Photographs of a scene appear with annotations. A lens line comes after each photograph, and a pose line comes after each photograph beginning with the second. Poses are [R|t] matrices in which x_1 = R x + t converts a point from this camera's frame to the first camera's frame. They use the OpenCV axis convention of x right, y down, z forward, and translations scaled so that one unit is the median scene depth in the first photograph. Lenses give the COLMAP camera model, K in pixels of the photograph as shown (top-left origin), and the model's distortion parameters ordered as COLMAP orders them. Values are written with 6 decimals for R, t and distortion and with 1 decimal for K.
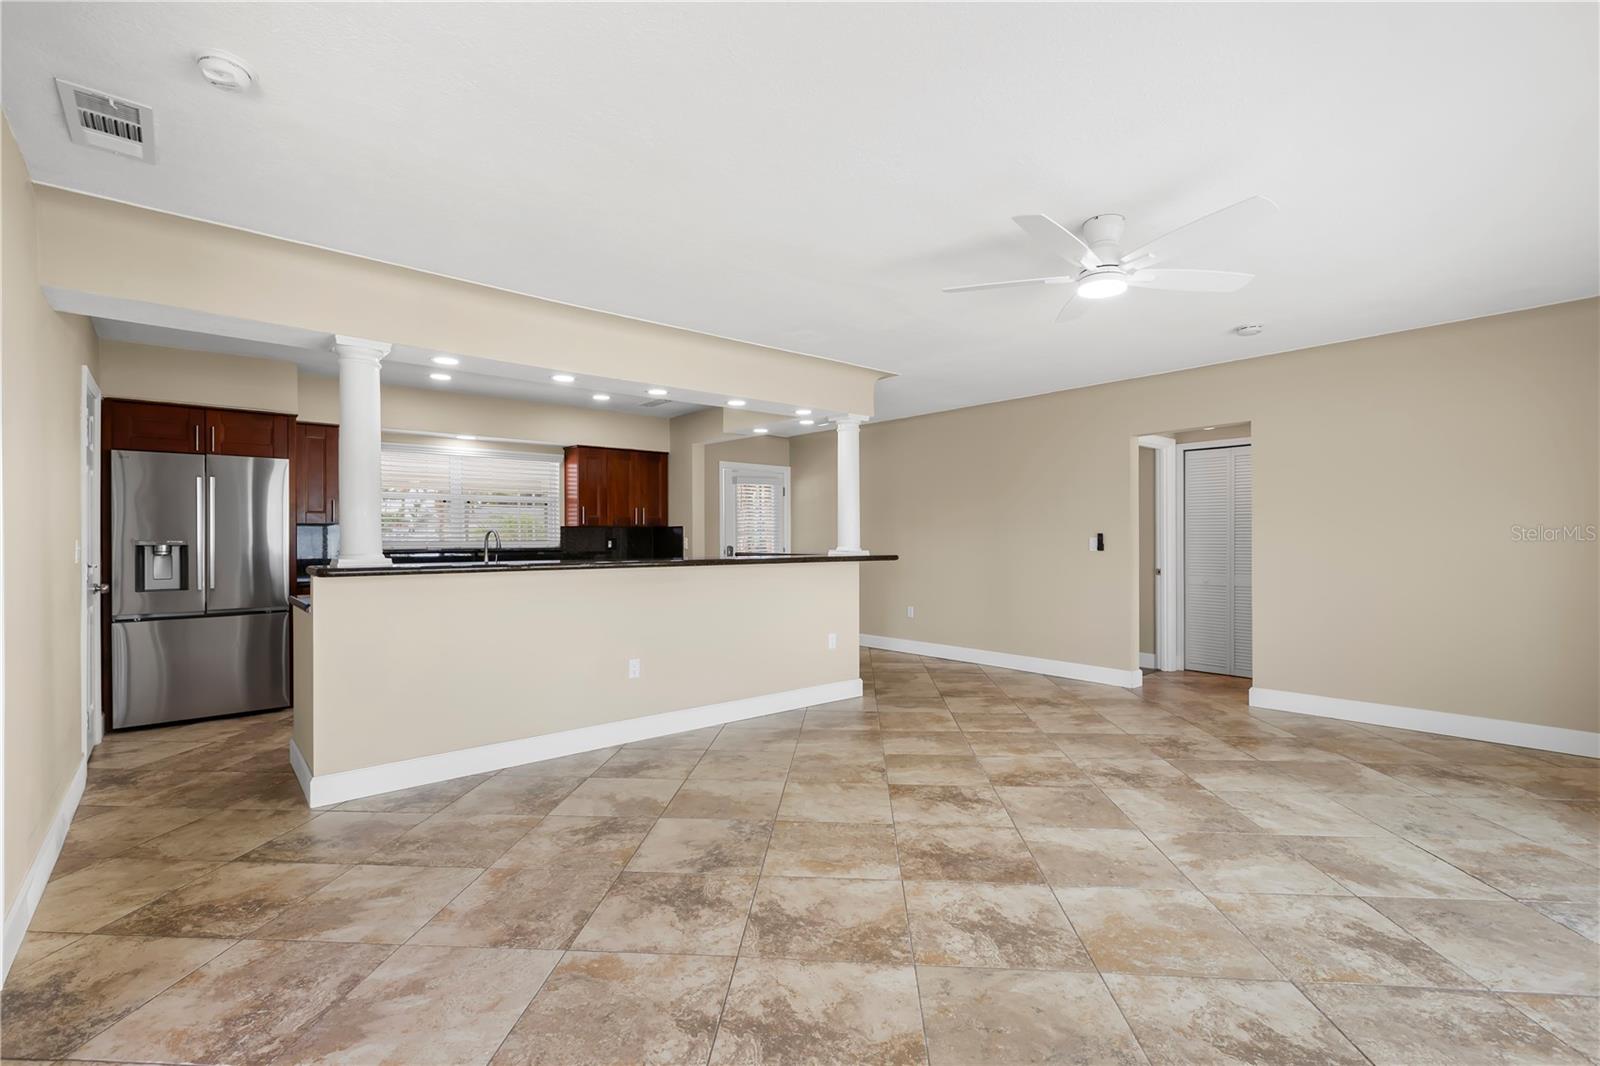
lens RADIAL K [[716.2, 0, 797.2], [0, 716.2, 538.9], [0, 0, 1]] dist [-0.001876, 0.000258]
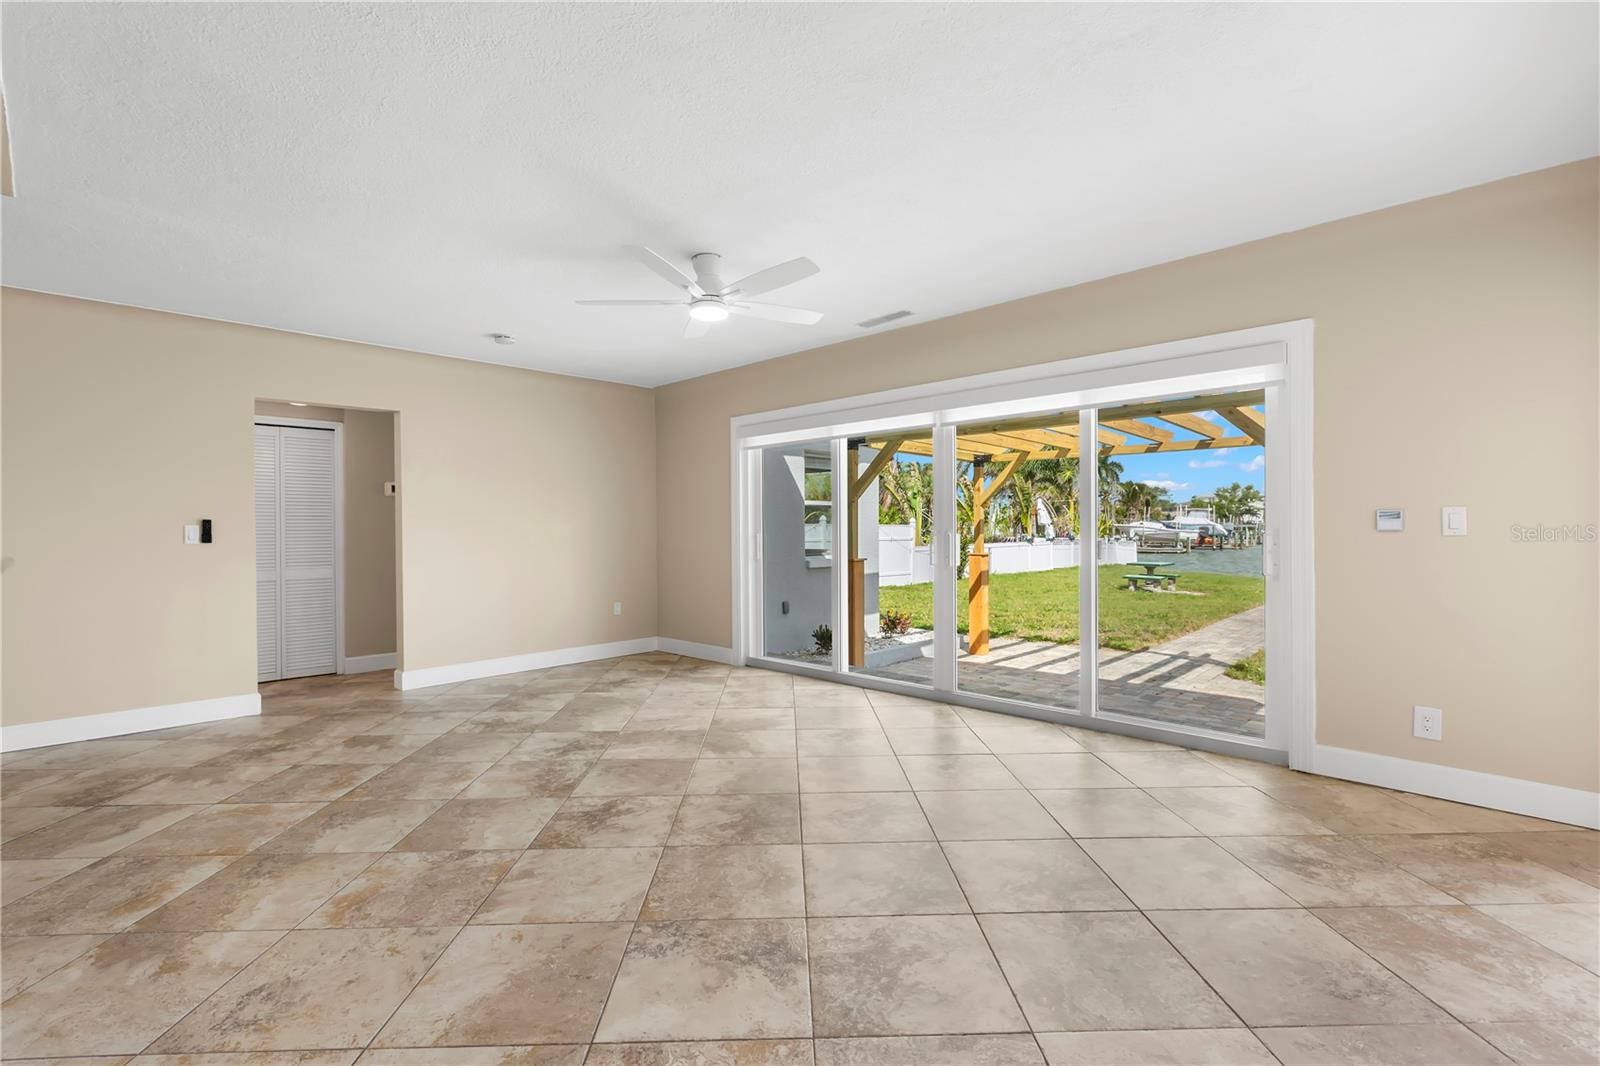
lens RADIAL K [[716.2, 0, 797.2], [0, 716.2, 538.9], [0, 0, 1]] dist [-0.001876, 0.000258]
pose [[-0.100745, -0.008652, 0.994875, -0.792005], [0.006125, 0.999938, 0.009317, 0.019141], [-0.994893, 0.007033, -0.100686, 0.986471]]
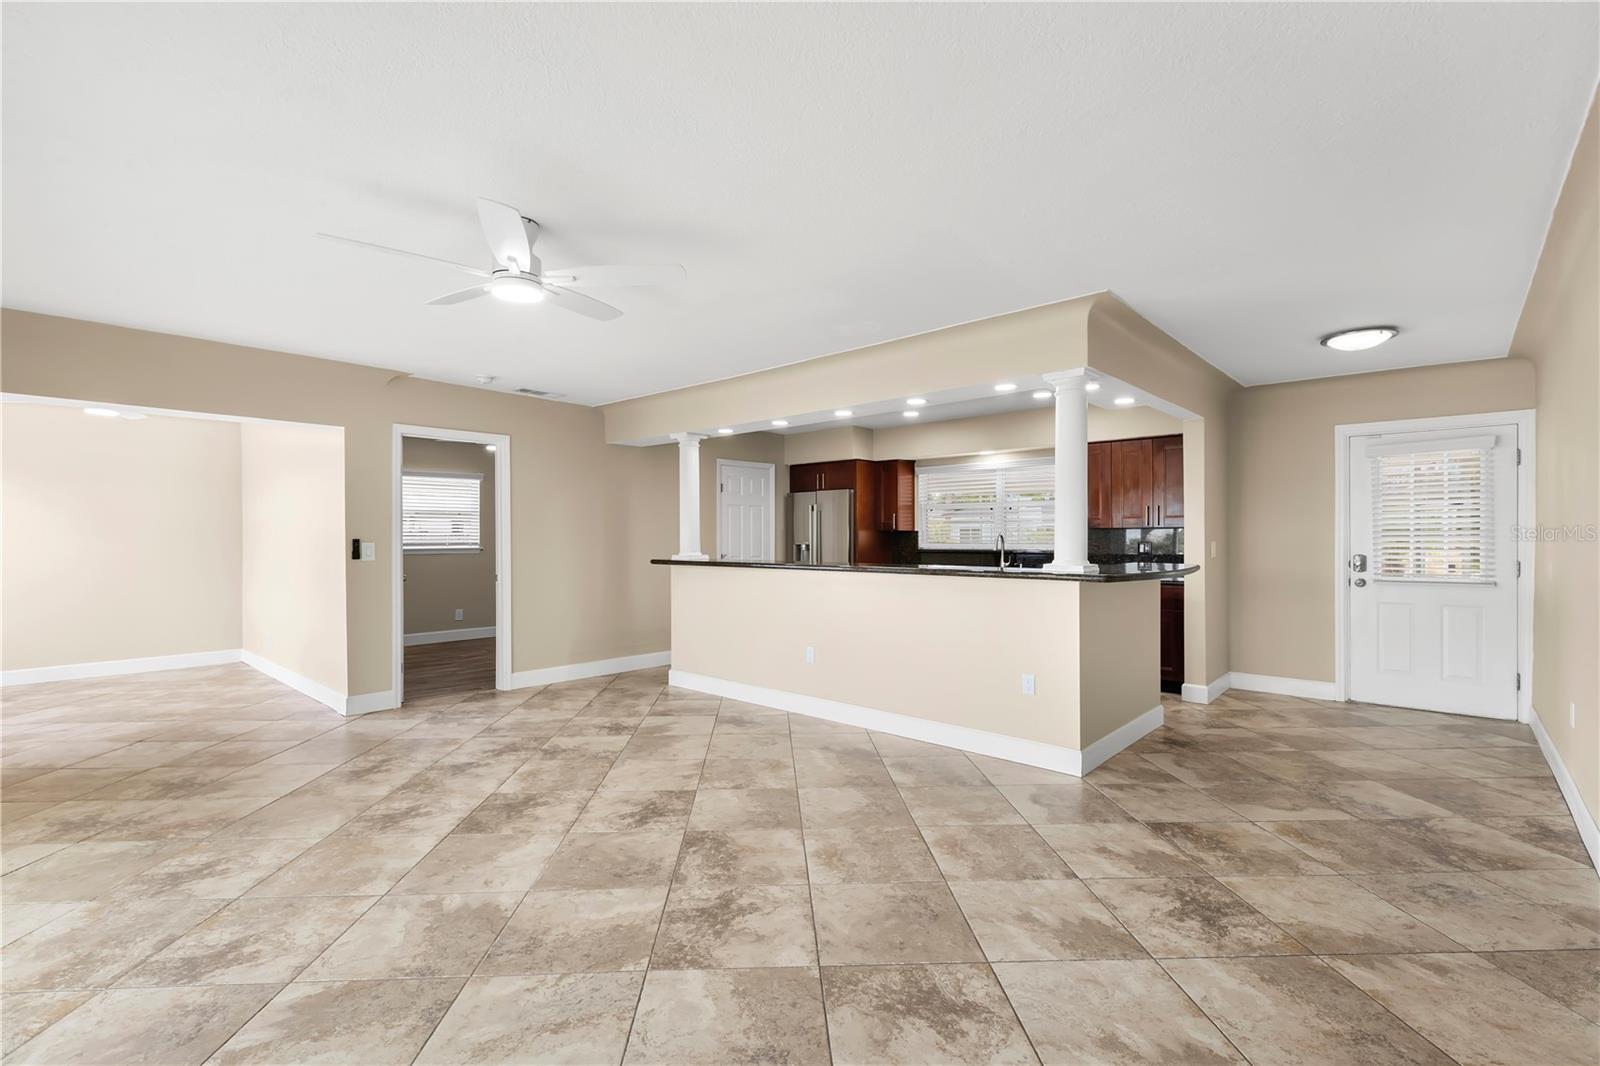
lens RADIAL K [[716.2, 0, 797.2], [0, 716.2, 538.9], [0, 0, 1]] dist [-0.001876, 0.000258]
pose [[0.125245, 0.005586, -0.992110, 1.435245], [0.002431, 0.999979, 0.005937, -0.025882], [0.992123, -0.003156, 0.125229, 1.262148]]
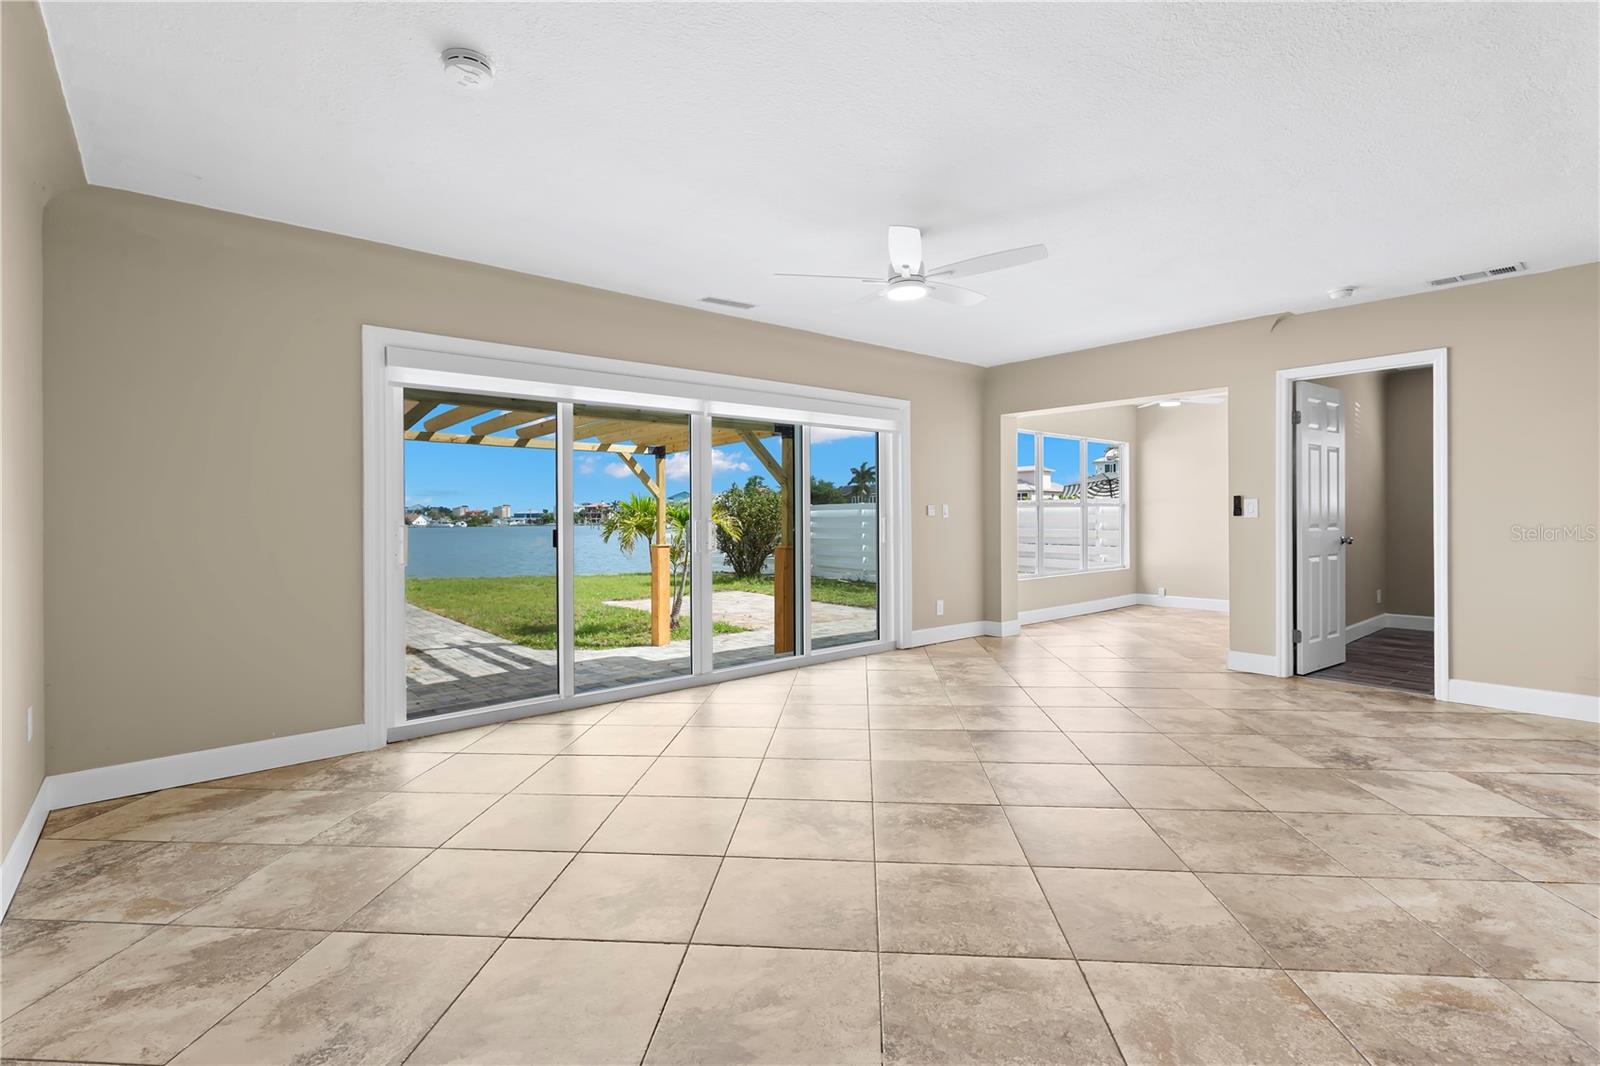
lens RADIAL K [[735.7, 0, 807.2], [0, 735.7, 518.8], [0, 0, 1]] dist [-0.000760, -0.000049]
pose [[-0.999894, 0.014492, -0.001428, 0.598353], [0.014491, 0.999895, 0.000835, 0.023515], [0.001439, 0.000814, -0.999999, 2.244764]]
